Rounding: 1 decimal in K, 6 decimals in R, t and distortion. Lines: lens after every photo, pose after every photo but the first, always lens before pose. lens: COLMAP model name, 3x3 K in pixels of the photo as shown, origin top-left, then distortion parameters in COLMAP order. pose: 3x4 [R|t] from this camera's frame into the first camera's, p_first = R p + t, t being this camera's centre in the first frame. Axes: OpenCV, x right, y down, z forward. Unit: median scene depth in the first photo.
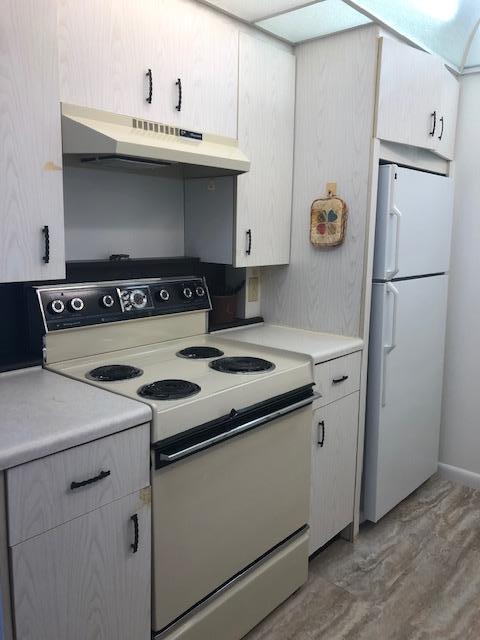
lens RADIAL K [[525.1, 0, 235.1], [0, 525.1, 316.8], [0, 0, 1]] dist [0.012399, -0.007496]
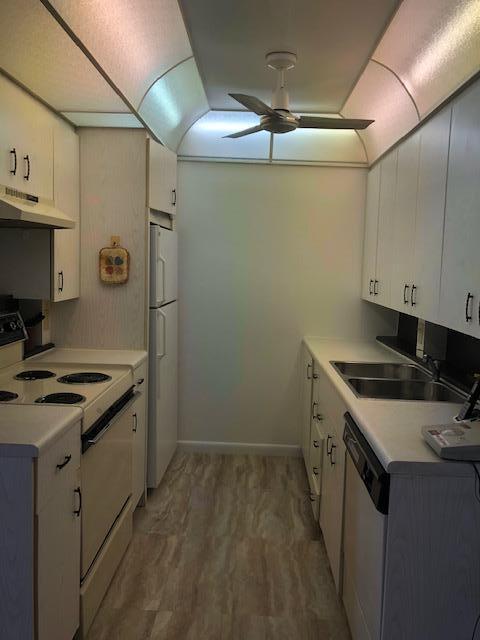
lens RADIAL K [[521.3, 0, 240.0], [0, 521.3, 320.0], [0, 0, 1]] dist [0.026645, -0.009711]
pose [[0.773702, -0.062470, 0.630462, -0.432019], [0.086367, 0.996237, -0.007277, -0.006937], [-0.627635, 0.060082, 0.776186, -0.216404]]
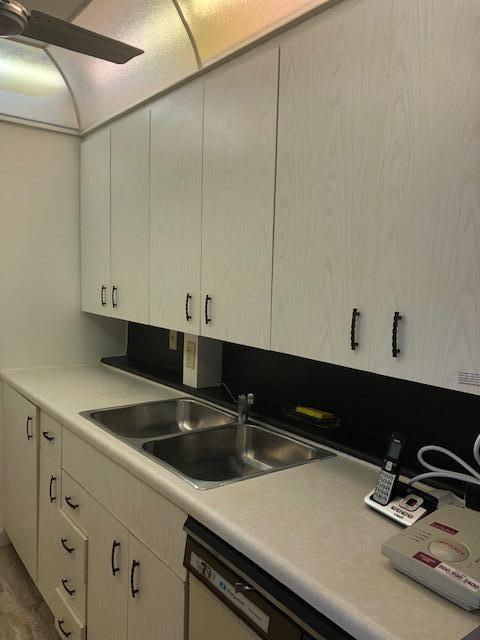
lens RADIAL K [[521.3, 0, 240.0], [0, 521.3, 320.0], [0, 0, 1]] dist [0.026645, -0.009711]
pose [[0.208878, -0.096898, 0.973129, -0.202994], [0.131588, 0.988815, 0.070215, -0.073077], [-0.969048, 0.113385, 0.219292, 0.214563]]
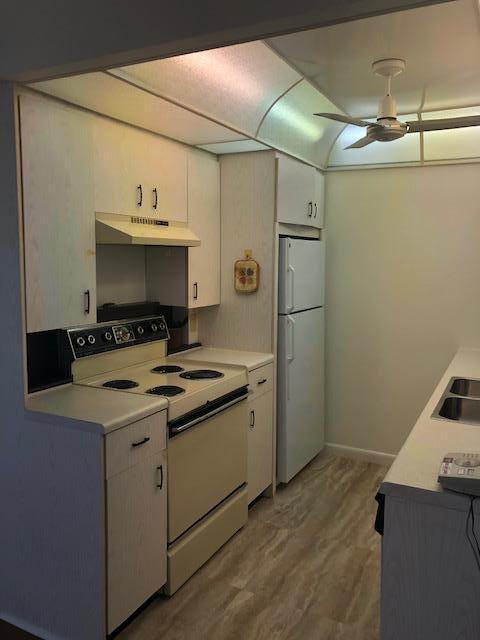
lens RADIAL K [[521.3, 0, 240.0], [0, 521.3, 320.0], [0, 0, 1]] dist [0.026645, -0.009711]
pose [[0.970720, -0.036794, 0.237380, -0.199221], [0.047156, 0.998160, -0.038120, -0.002639], [-0.235540, 0.048197, 0.970669, -0.415570]]
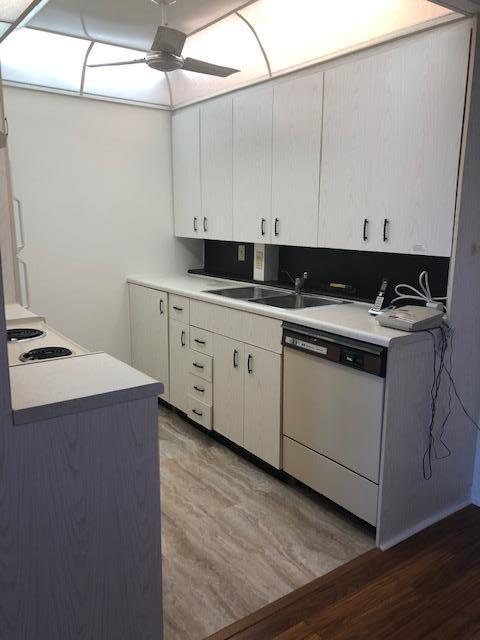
lens RADIAL K [[518.2, 0, 236.7], [0, 518.2, 322.2], [0, 0, 1]] dist [0.003051, -0.002766]
pose [[0.237549, -0.208580, 0.948717, -0.811265], [0.152895, 0.972529, 0.175532, -0.048607], [-0.959267, 0.103357, 0.262914, 0.211295]]
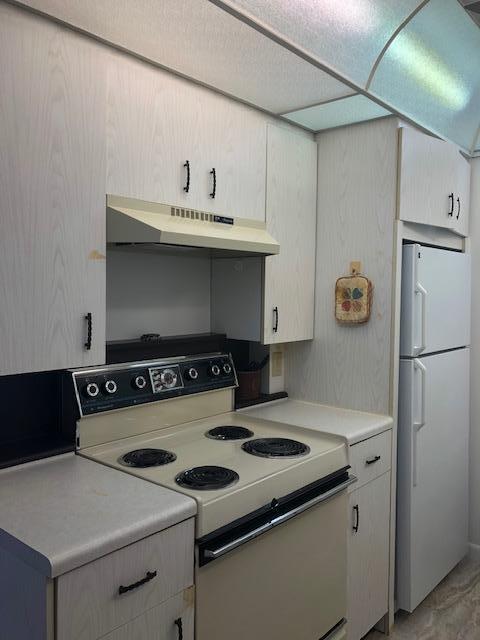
lens RADIAL K [[525.1, 0, 235.1], [0, 525.1, 316.8], [0, 0, 1]] dist [0.012399, -0.007496]
pose [[0.999986, -0.004142, 0.003328, -0.056280], [0.004497, 0.993371, -0.114867, -0.032774], [-0.002830, 0.114880, 0.993375, -0.001482]]
